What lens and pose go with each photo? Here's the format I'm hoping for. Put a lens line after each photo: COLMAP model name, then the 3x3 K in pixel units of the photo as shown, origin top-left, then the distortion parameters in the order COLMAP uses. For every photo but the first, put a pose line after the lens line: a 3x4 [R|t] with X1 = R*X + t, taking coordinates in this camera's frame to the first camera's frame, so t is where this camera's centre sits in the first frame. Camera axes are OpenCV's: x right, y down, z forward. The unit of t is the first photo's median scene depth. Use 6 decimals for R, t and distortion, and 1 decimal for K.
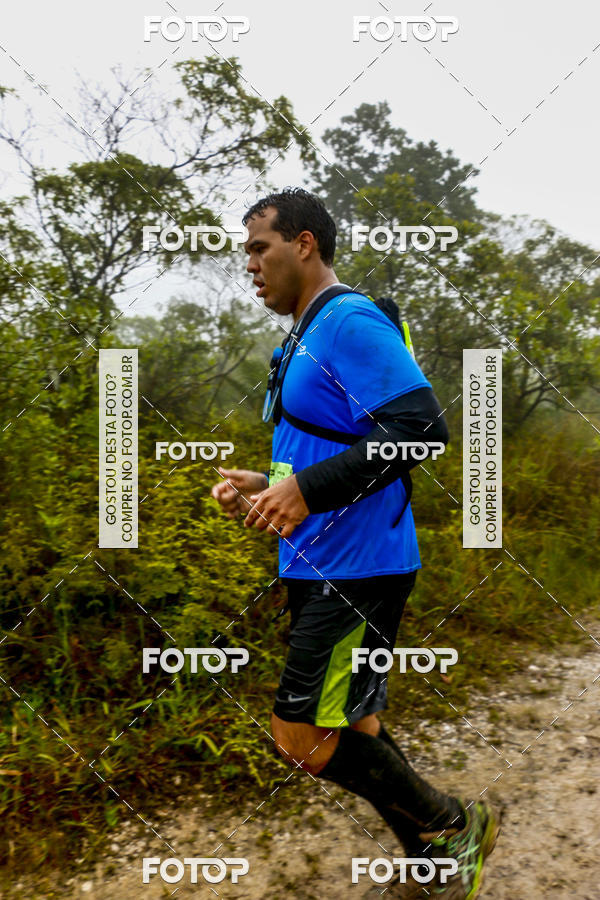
lens RADIAL K [[809.8, 0, 305.0], [0, 809.8, 450.2], [0, 0, 1]] dist [-0.156263, 0.191873]
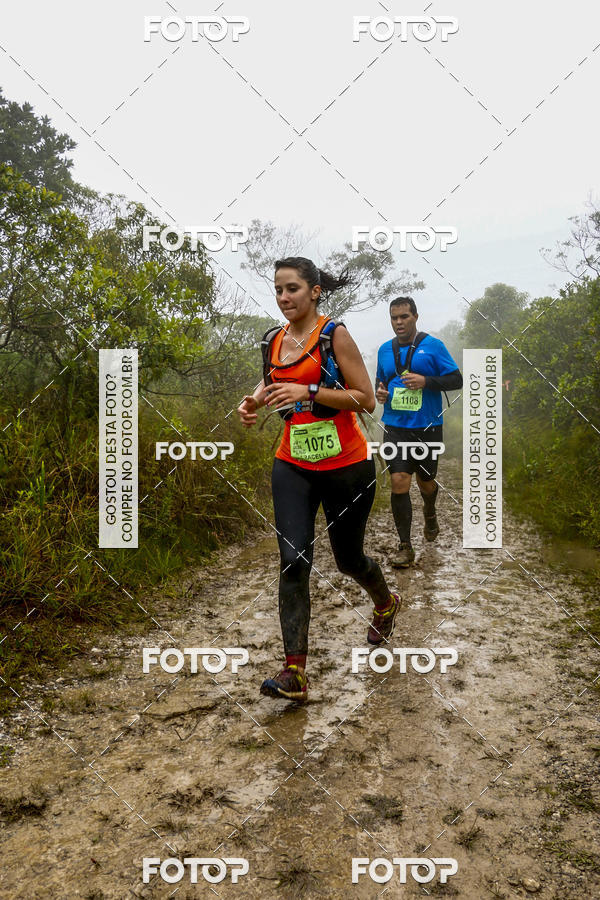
lens RADIAL K [[814.3, 0, 302.3], [0, 814.3, 454.2], [0, 0, 1]] dist [-0.152443, 0.197009]
pose [[0.887594, 0.000260, 0.460626, 0.071873], [-0.011036, 0.999725, 0.020701, 0.013225], [-0.460494, -0.023458, 0.887353, 0.020527]]
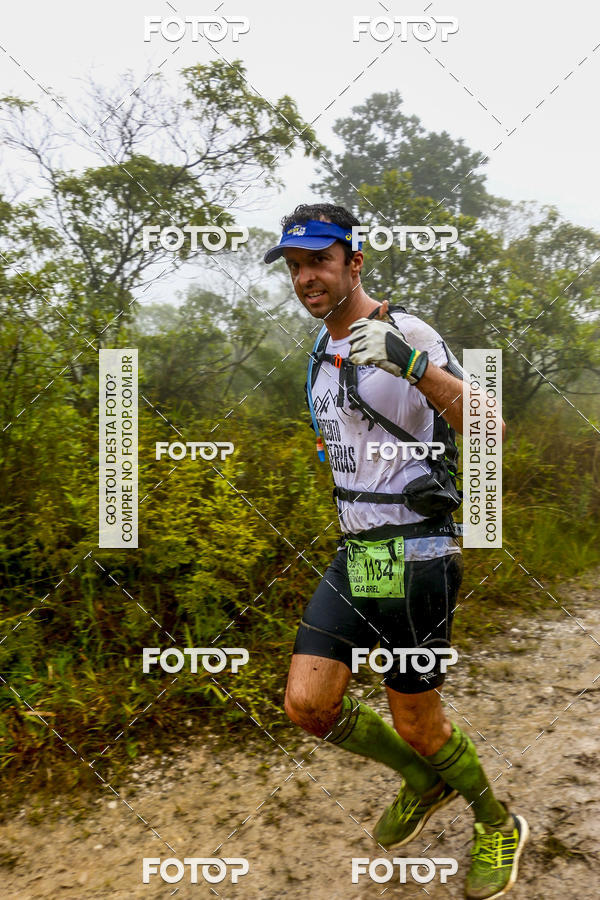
lens RADIAL K [[814.7, 0, 303.7], [0, 814.7, 454.0], [0, 0, 1]] dist [-0.151370, 0.188258]
pose [[0.999352, -0.014213, -0.033083, 0.043097], [0.015046, 0.999573, 0.025061, -0.001210], [0.032713, -0.025543, 0.999138, -0.130734]]
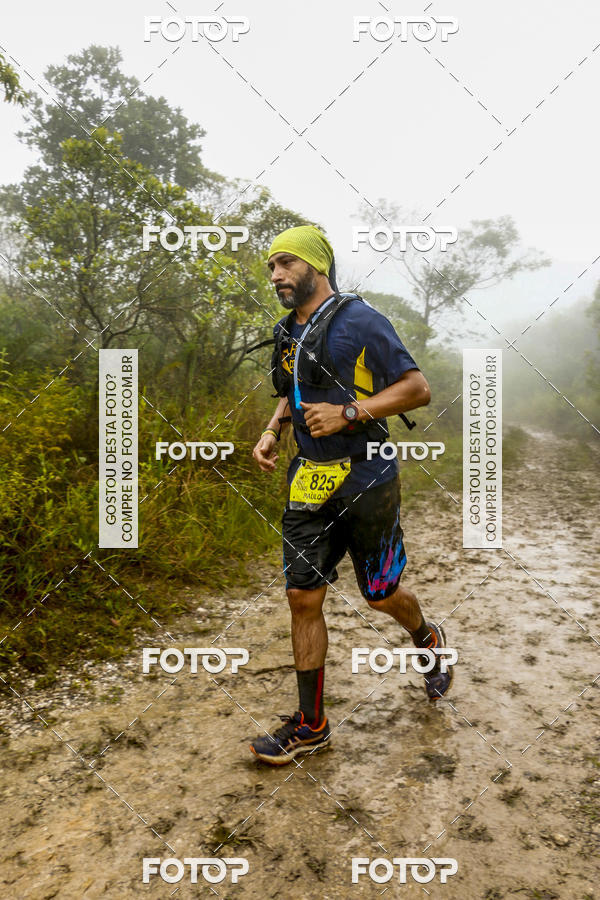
lens RADIAL K [[809.8, 0, 305.0], [0, 809.8, 450.2], [0, 0, 1]] dist [-0.156263, 0.191873]
pose [[0.948318, 0.012524, 0.317074, 0.085961], [-0.031296, 0.998041, 0.054180, -0.007720], [-0.315774, -0.061303, 0.946852, -0.080985]]
